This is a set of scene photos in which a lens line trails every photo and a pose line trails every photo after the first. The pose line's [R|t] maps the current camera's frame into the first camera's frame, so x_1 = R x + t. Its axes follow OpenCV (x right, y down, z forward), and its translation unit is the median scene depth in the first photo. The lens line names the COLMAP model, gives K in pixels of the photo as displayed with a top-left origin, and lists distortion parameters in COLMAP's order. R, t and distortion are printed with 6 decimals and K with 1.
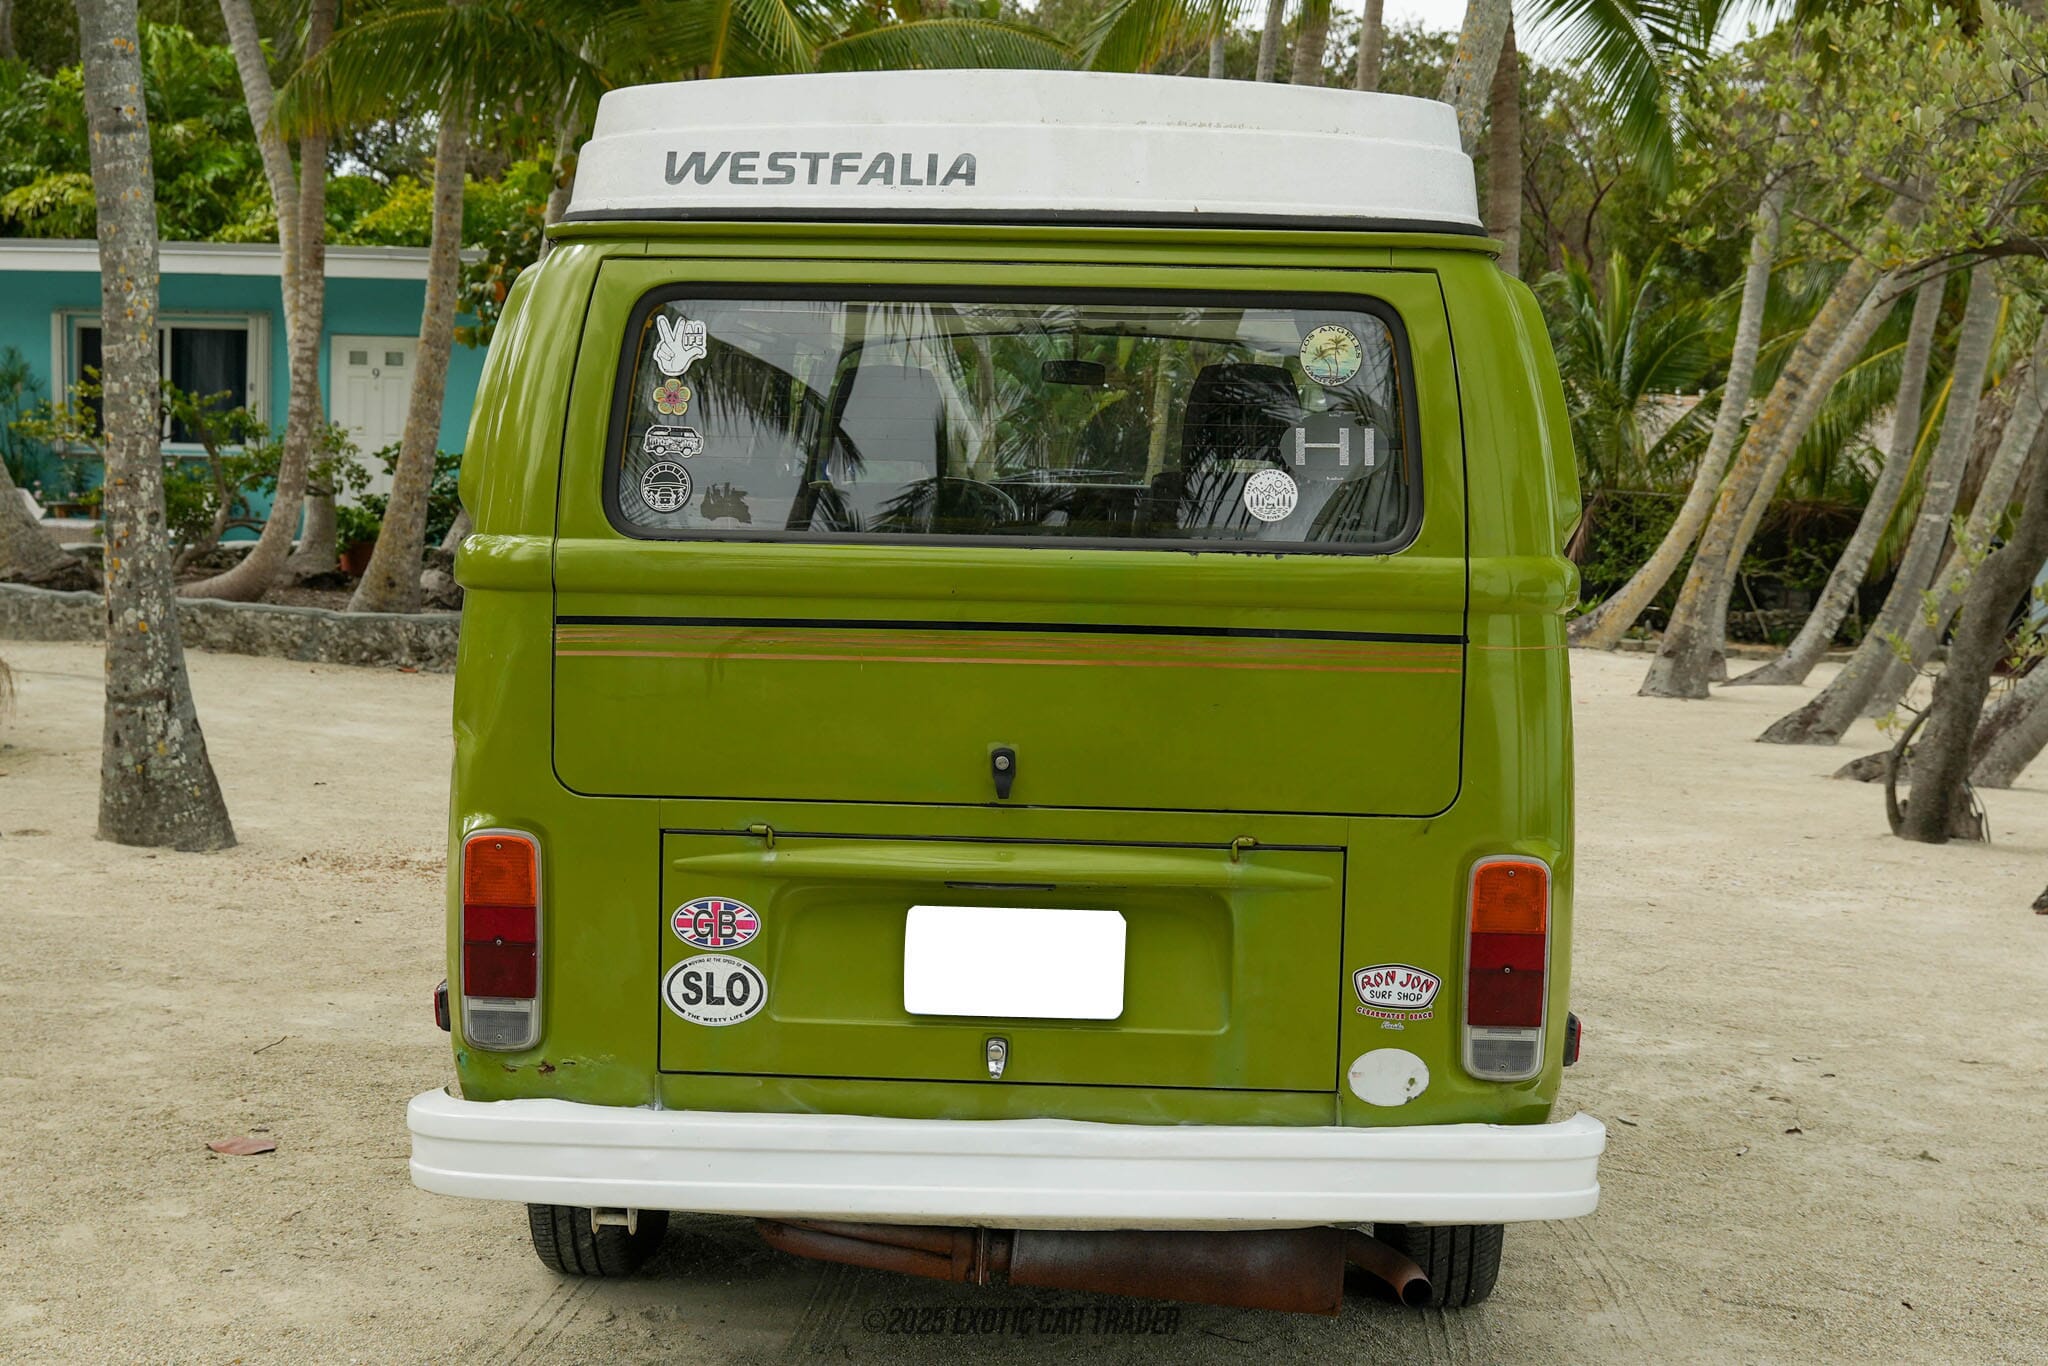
lens RADIAL K [[2643.4, 0, 1024.0], [0, 2643.4, 683.0], [0, 0, 1]] dist [-0.044611, 0.044119]
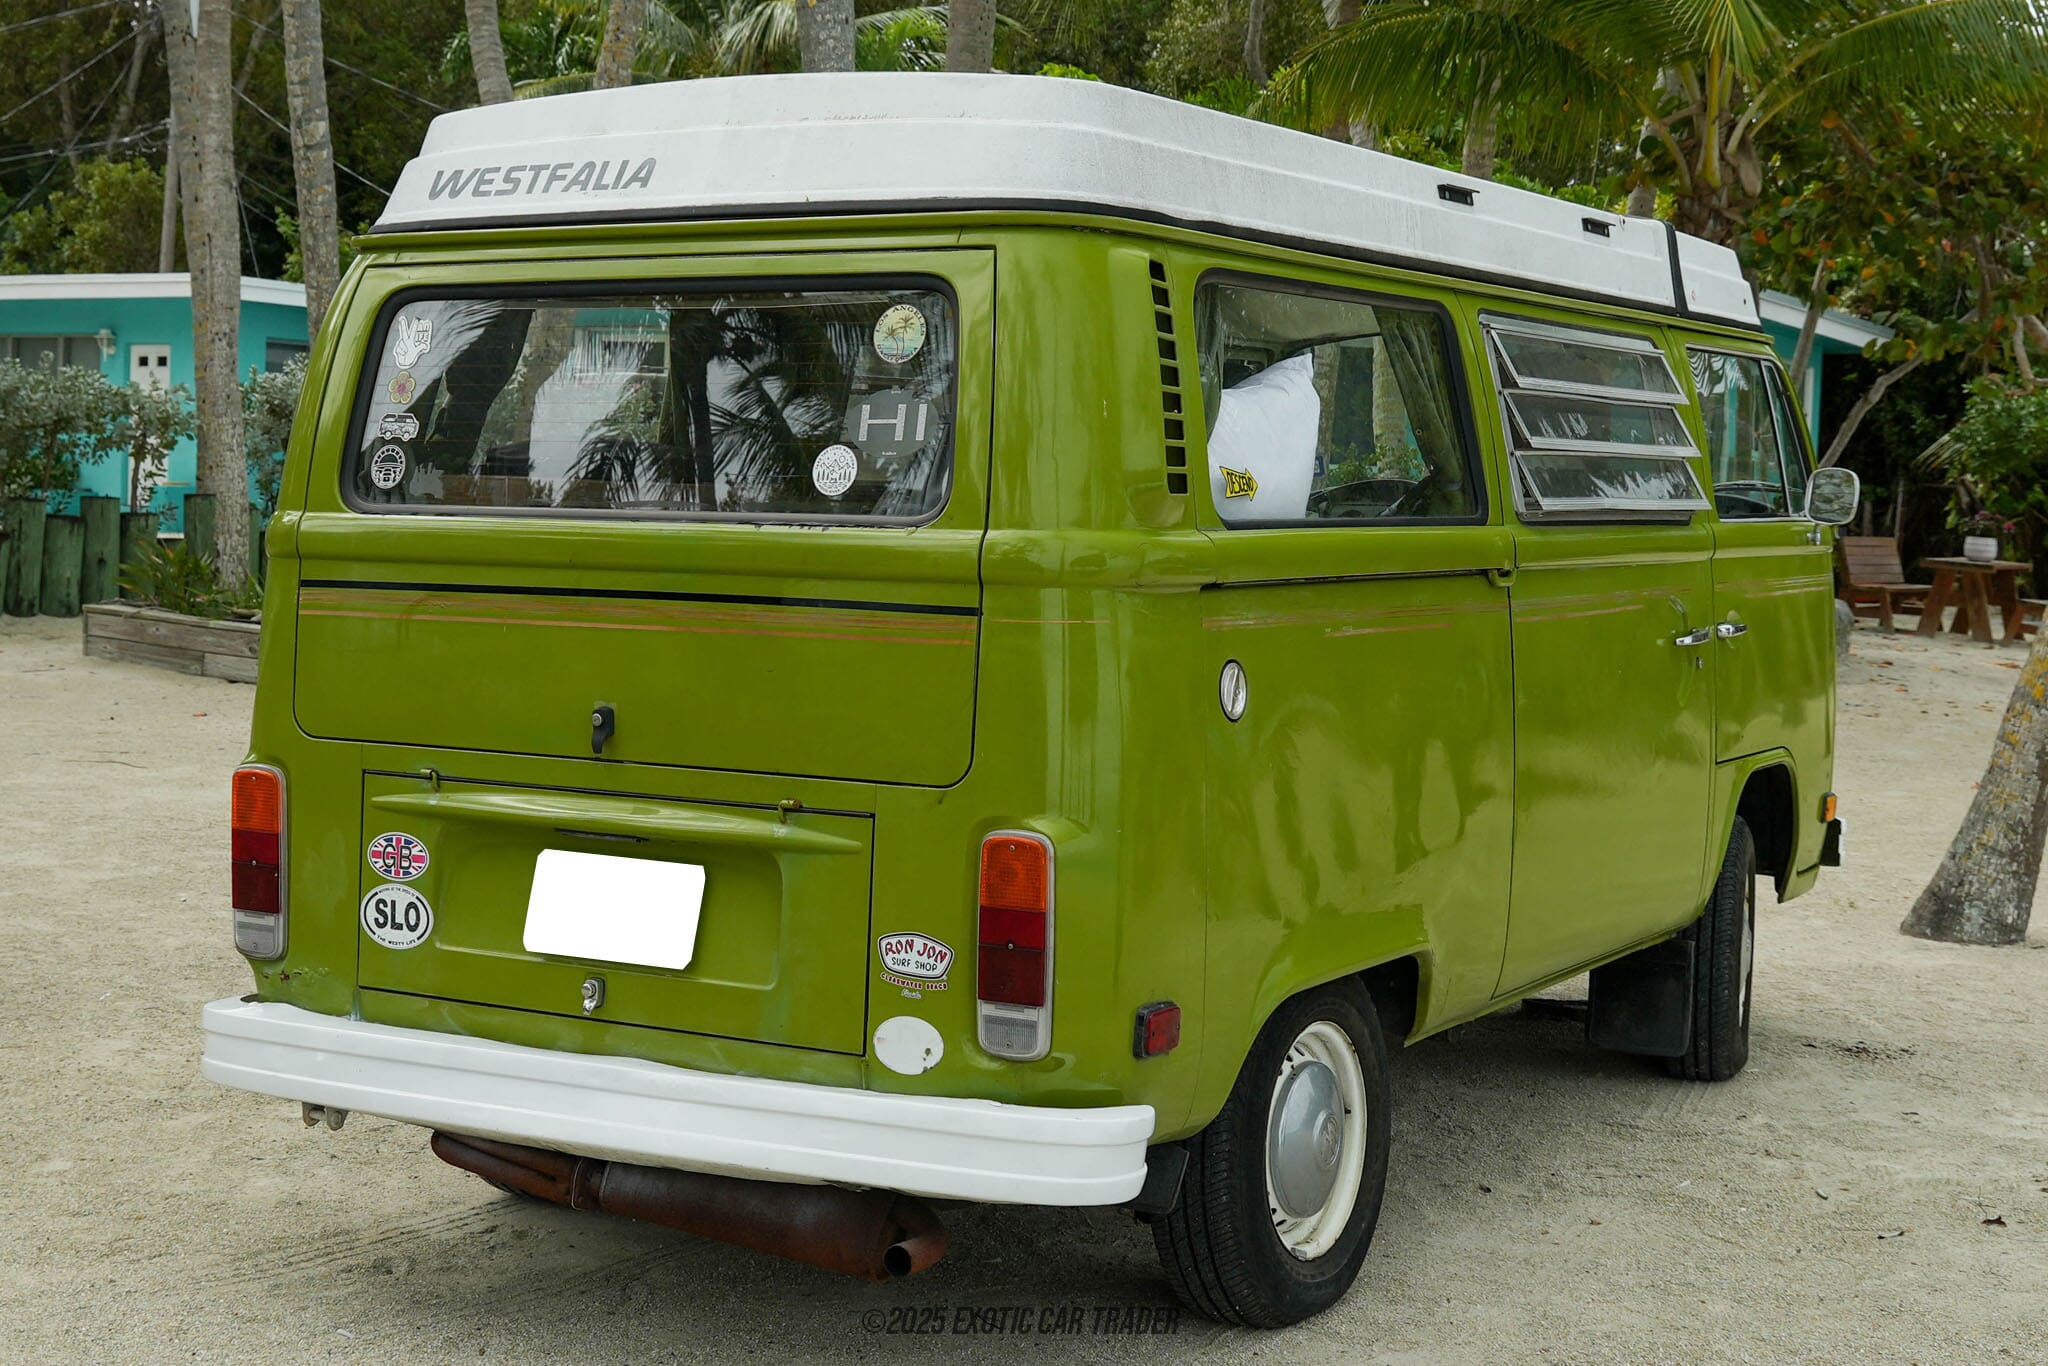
lens RADIAL K [[2920.0, 0, 1034.2], [0, 2920.0, 541.1], [0, 0, 1]] dist [-0.073367, 0.009713]
pose [[0.890275, 0.004176, -0.455403, 0.680513], [-0.032696, 0.997964, -0.054767, 0.016590], [0.454247, 0.063647, 0.888599, 0.021967]]
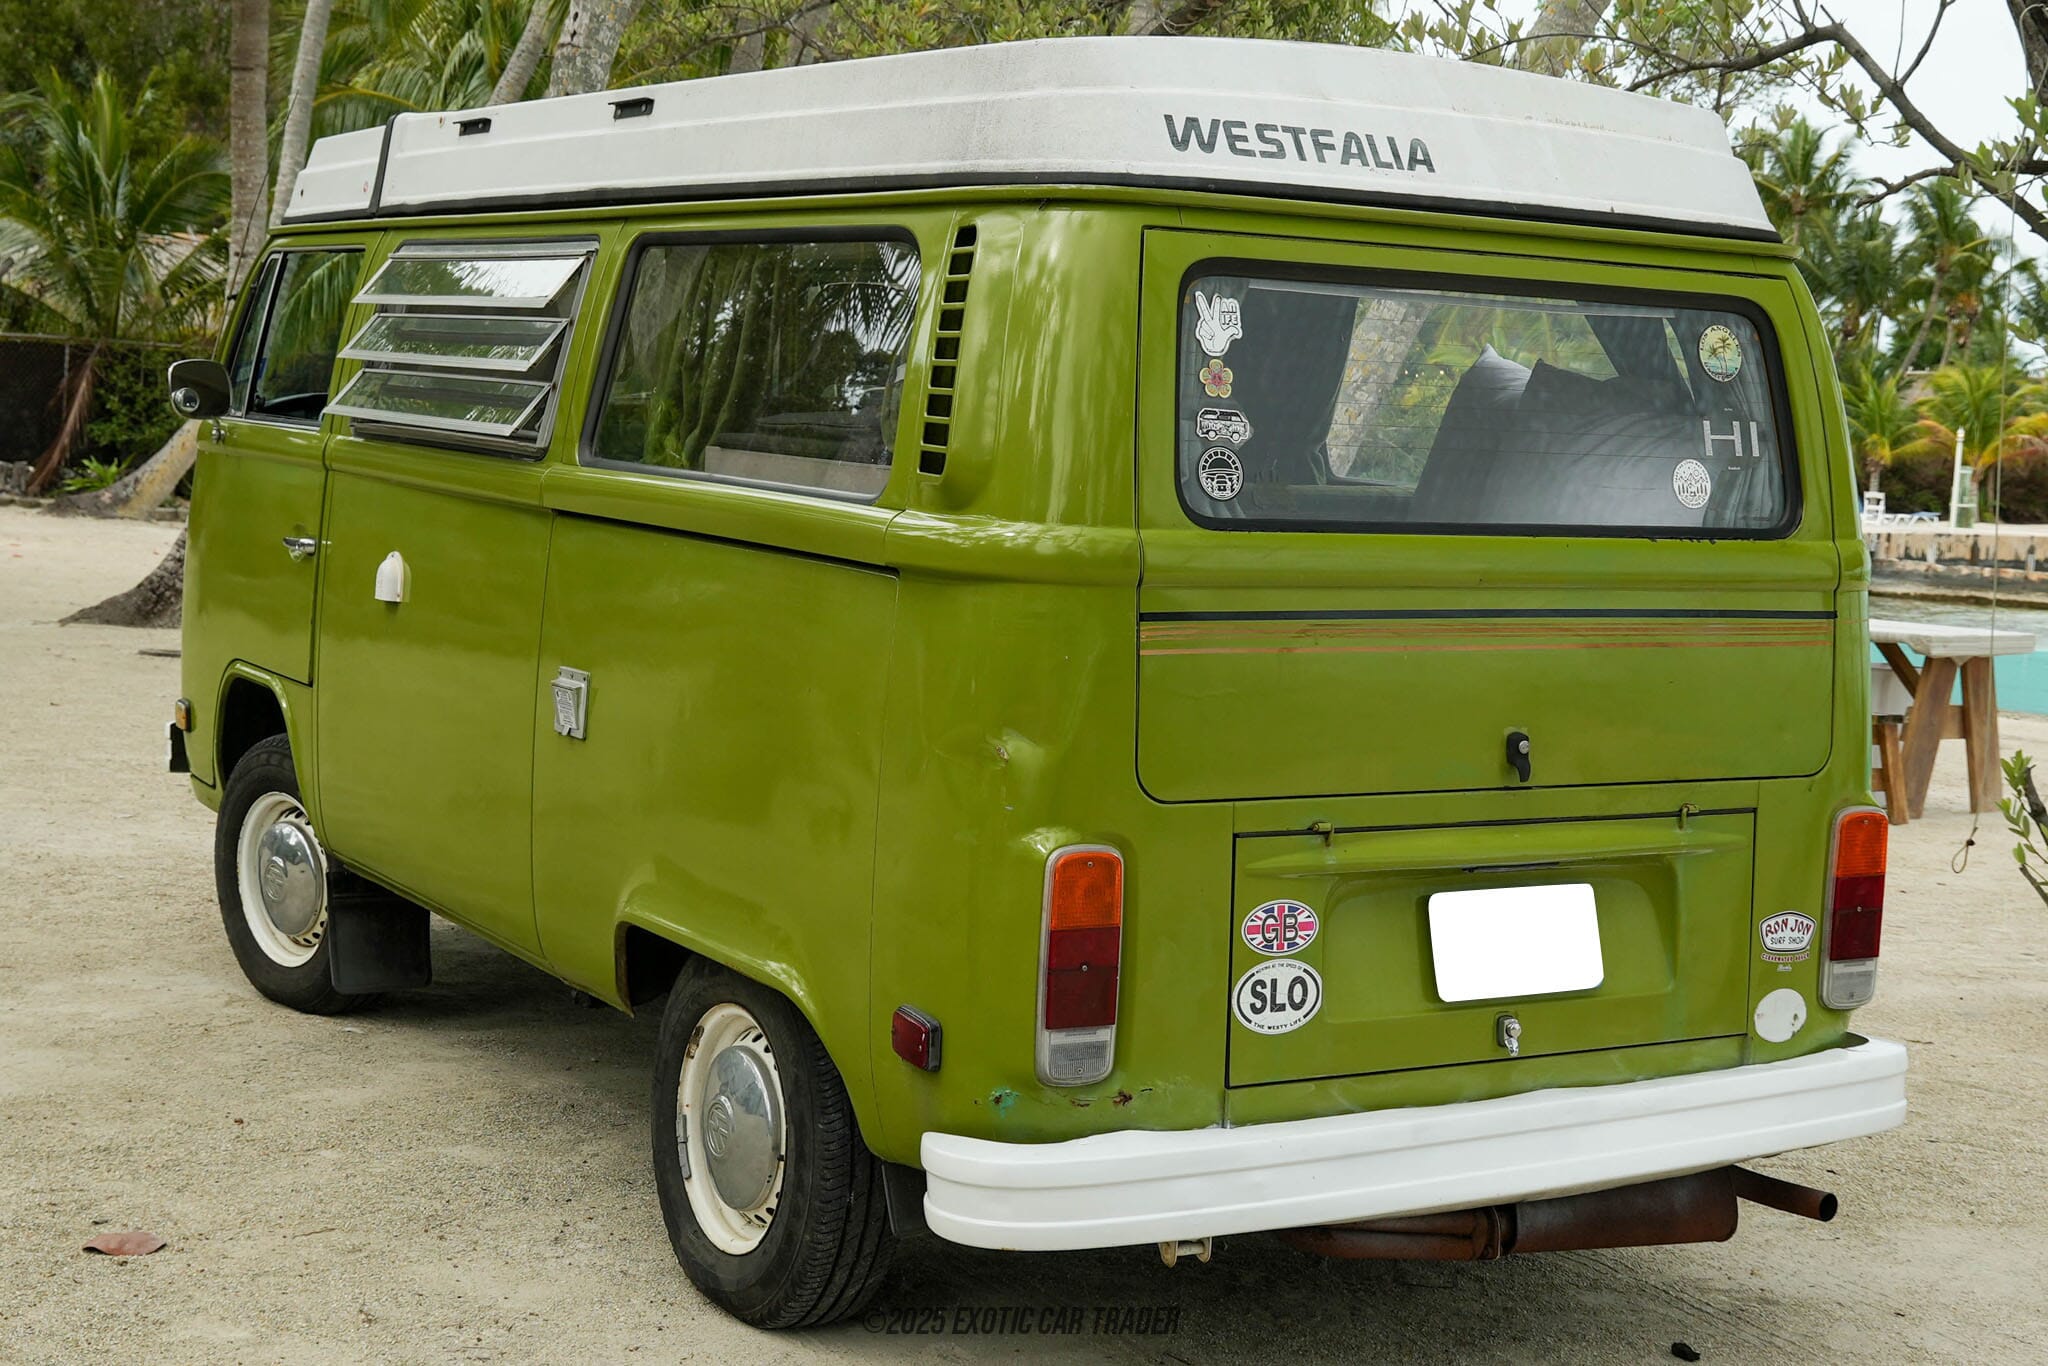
lens RADIAL K [[2920.0, 0, 1034.2], [0, 2920.0, 541.1], [0, 0, 1]] dist [-0.073367, 0.009713]
pose [[0.840524, -0.011039, 0.541662, -0.766056], [0.011742, 0.999929, 0.002158, -0.053296], [-0.541647, 0.004547, 0.840594, 0.153286]]
